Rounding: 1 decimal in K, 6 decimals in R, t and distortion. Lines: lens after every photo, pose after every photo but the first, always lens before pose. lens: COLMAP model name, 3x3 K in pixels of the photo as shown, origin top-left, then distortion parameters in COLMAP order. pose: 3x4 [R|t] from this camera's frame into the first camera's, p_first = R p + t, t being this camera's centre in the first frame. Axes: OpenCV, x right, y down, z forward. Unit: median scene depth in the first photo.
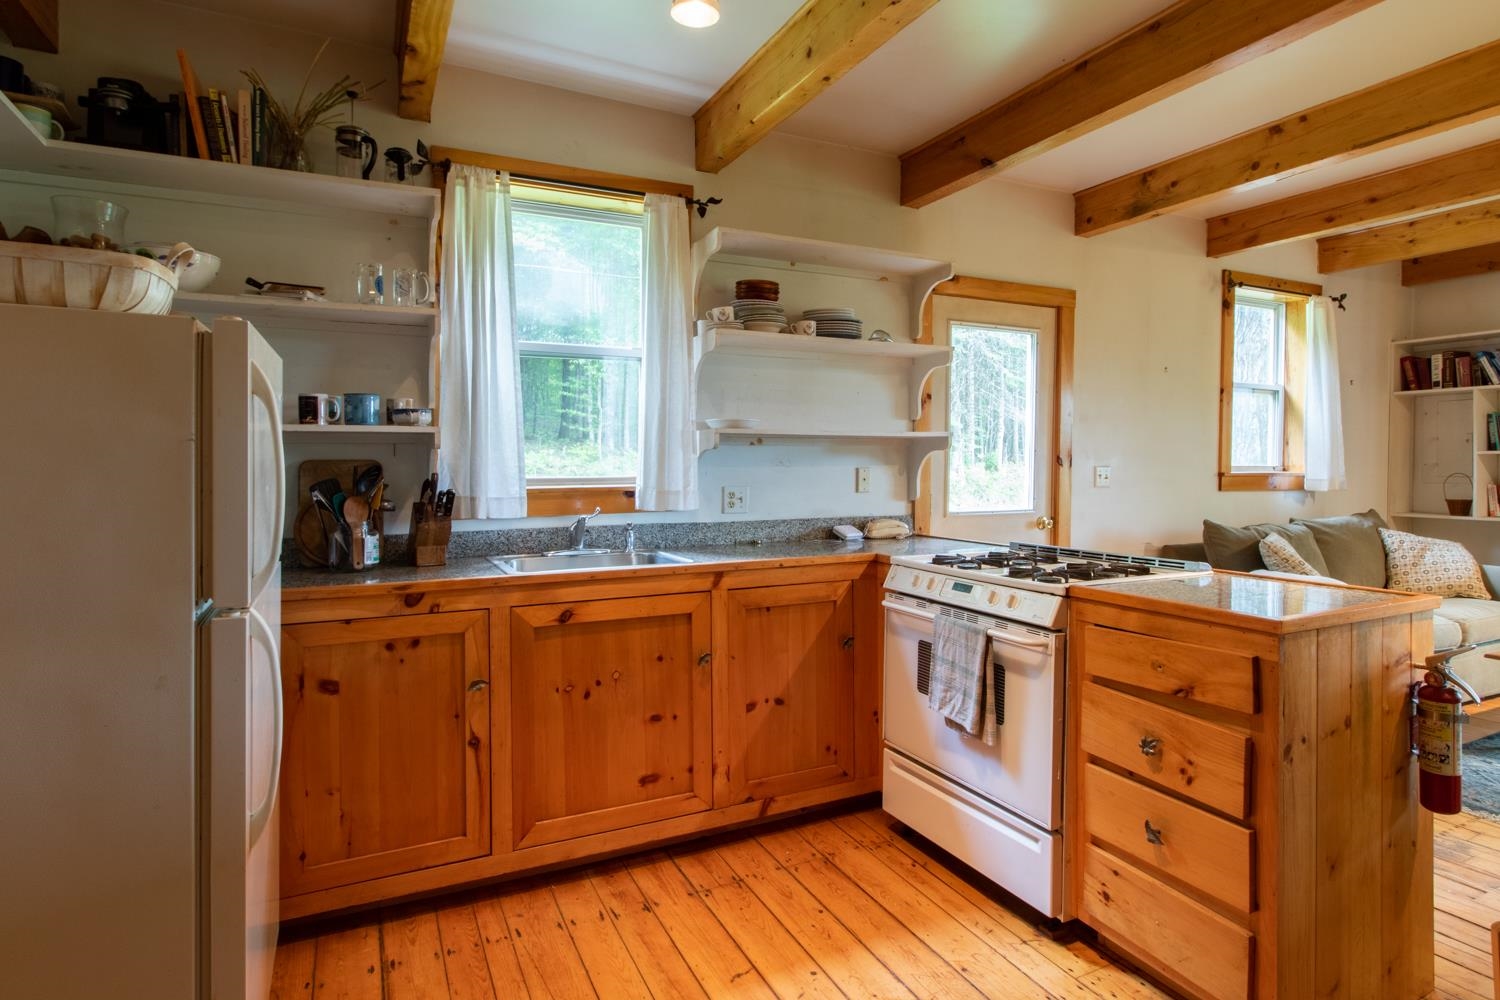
lens RADIAL K [[781.1, 0, 824.1], [0, 781.1, 474.0], [0, 0, 1]] dist [-0.003299, 0.000216]
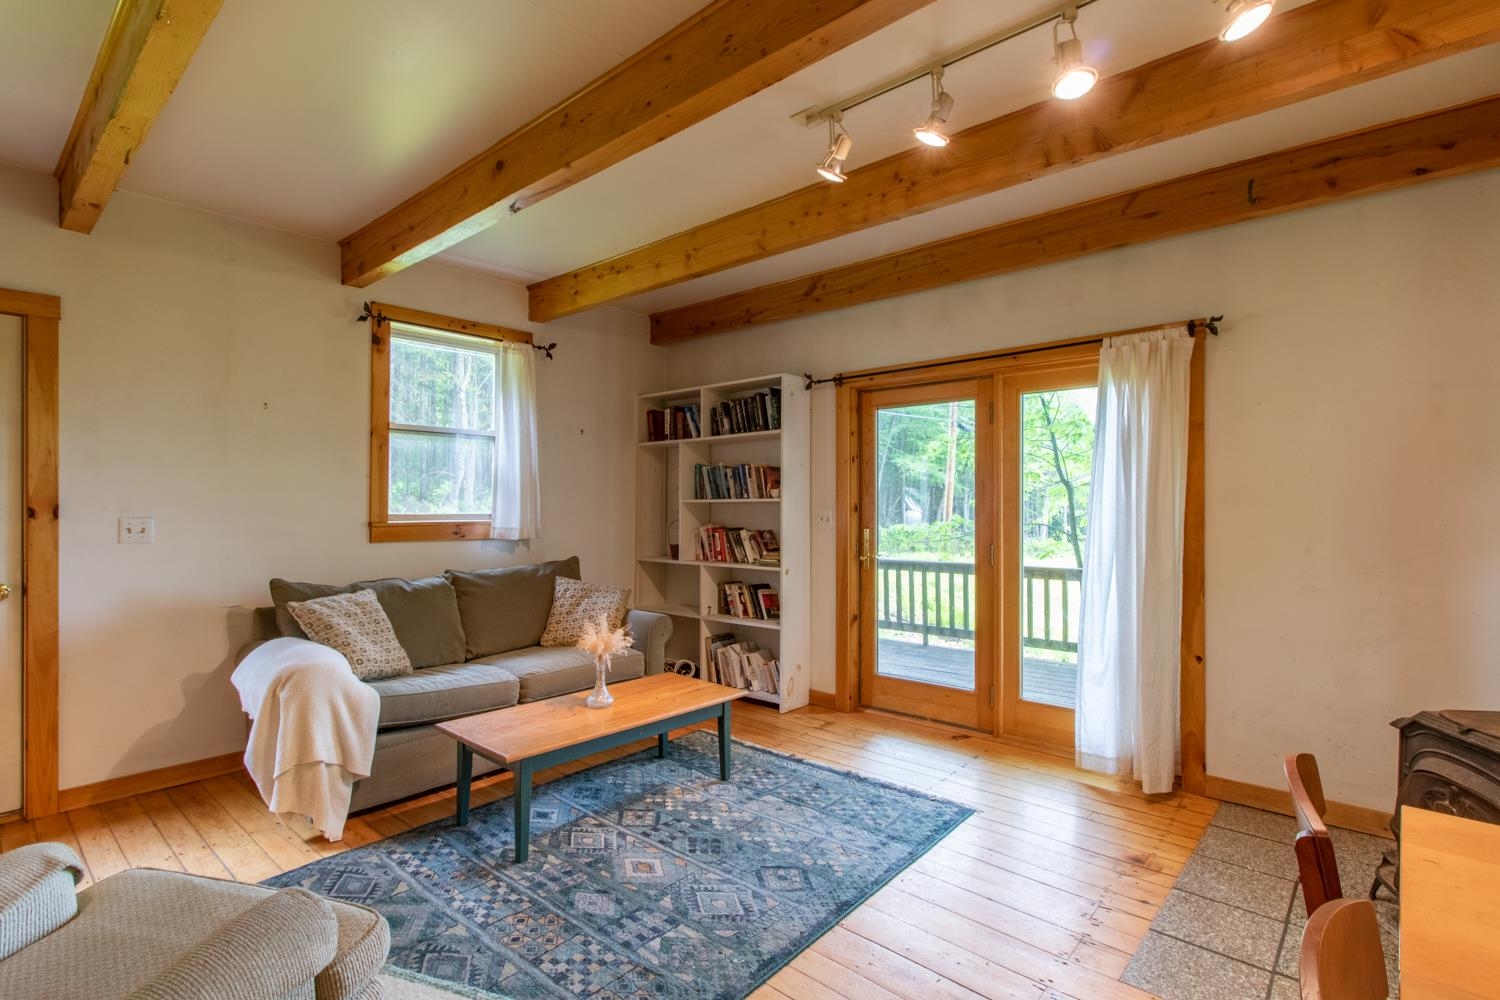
lens RADIAL K [[693.1, 0, 770.9], [0, 693.1, 504.7], [0, 0, 1]] dist [0.004414, -0.000556]
pose [[0.925878, 0.001388, 0.377821, 0.639365], [0.002738, 0.999942, -0.010385, -0.012672], [-0.377813, 0.010649, 0.925821, 0.067424]]
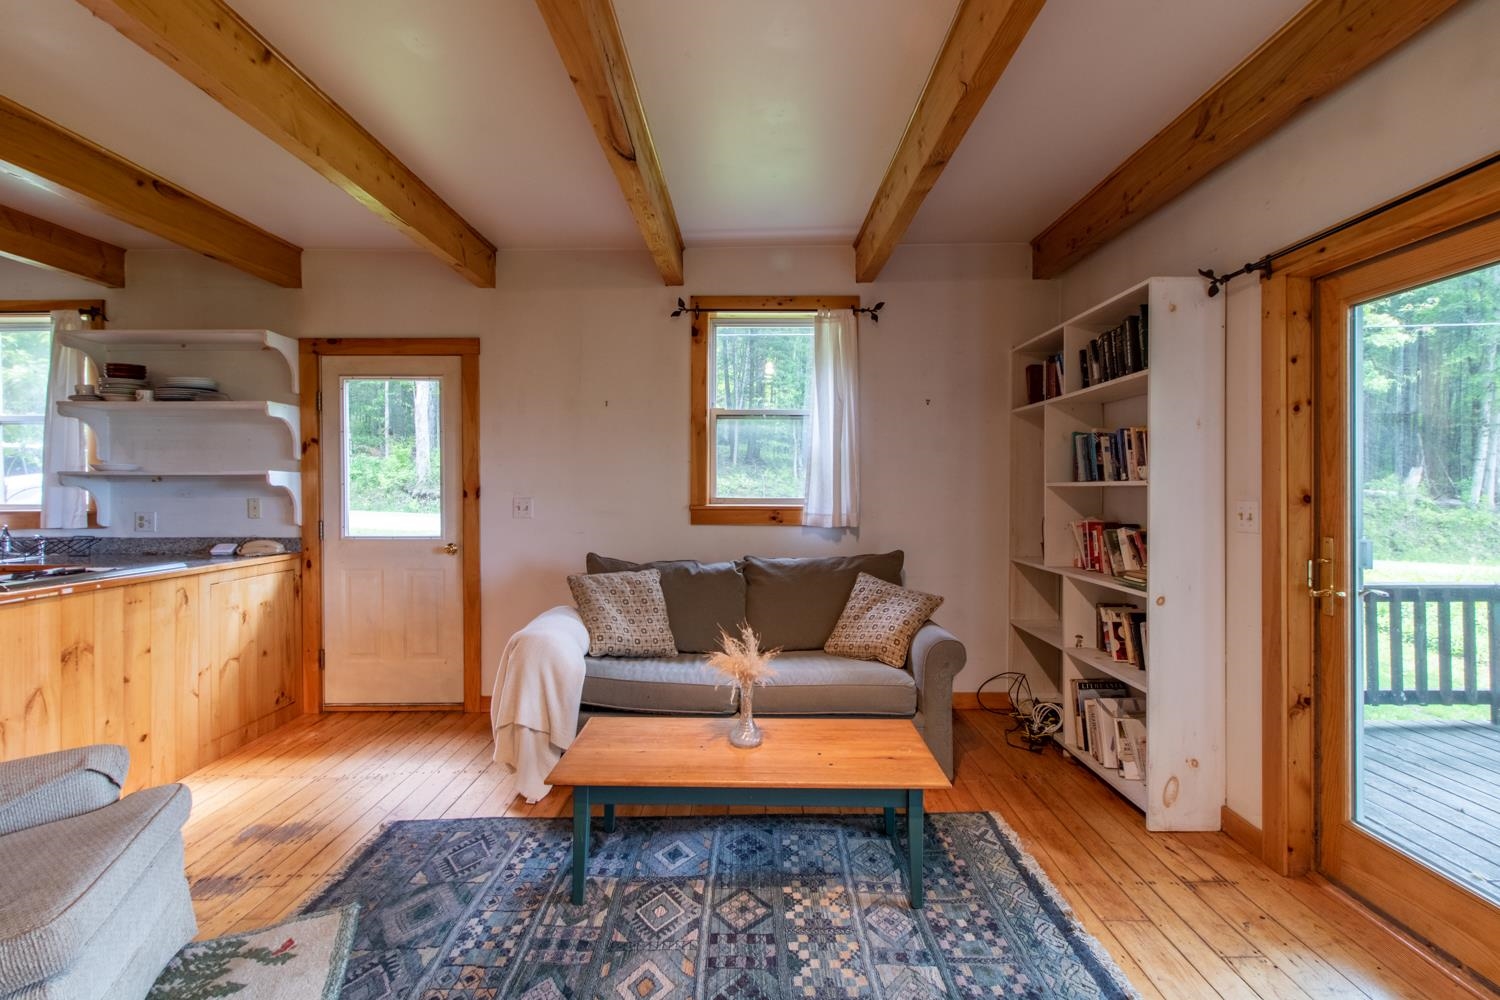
lens RADIAL K [[693.1, 0, 769.0], [0, 693.1, 481.0], [0, 0, 1]] dist [0.004414, -0.000556]
pose [[0.897282, -0.000426, -0.441459, 0.976035], [-0.007324, 0.999848, -0.015851, -0.018888], [0.441398, 0.017456, 0.897142, 0.269855]]
